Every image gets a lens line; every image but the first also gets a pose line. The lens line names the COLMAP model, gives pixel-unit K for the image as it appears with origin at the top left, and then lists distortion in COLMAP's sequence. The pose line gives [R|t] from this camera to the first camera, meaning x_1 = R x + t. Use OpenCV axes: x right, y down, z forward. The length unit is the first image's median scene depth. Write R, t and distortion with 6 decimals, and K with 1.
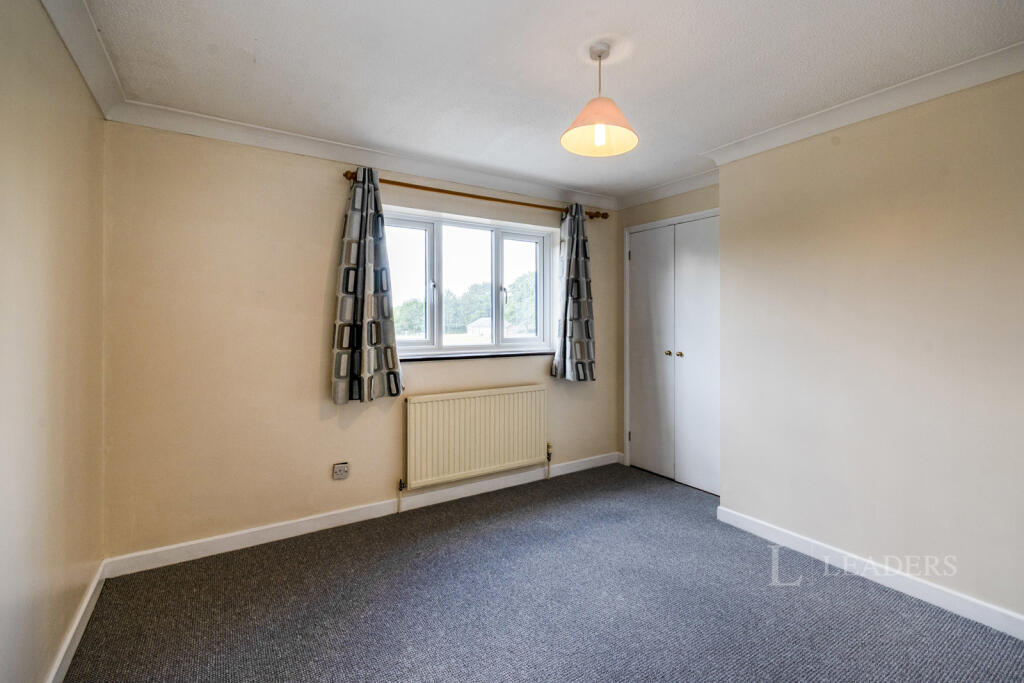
lens RADIAL K [[463.6, 0, 515.9], [0, 463.6, 321.5], [0, 0, 1]] dist [0.004005, 0.000890]
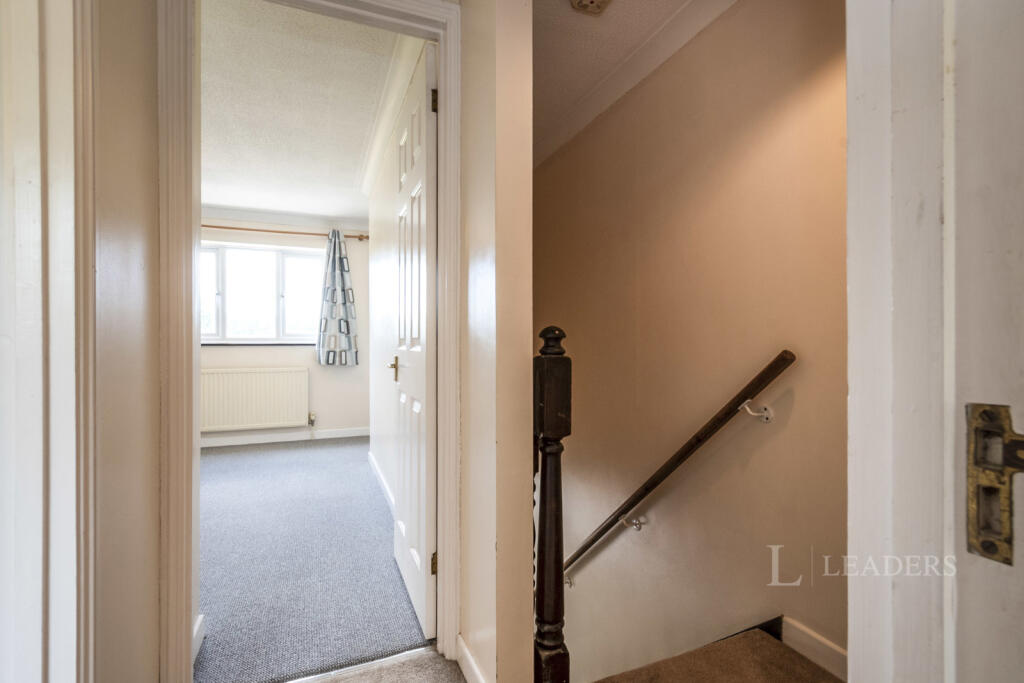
lens RADIAL K [[463.6, 0, 512.6], [0, 463.6, 346.3], [0, 0, 1]] dist [0.004005, 0.000890]
pose [[0.983864, -0.000305, -0.178919, 0.877033], [0.000995, 0.999992, 0.003766, 0.070921], [0.178917, -0.003883, 0.983857, -0.198277]]
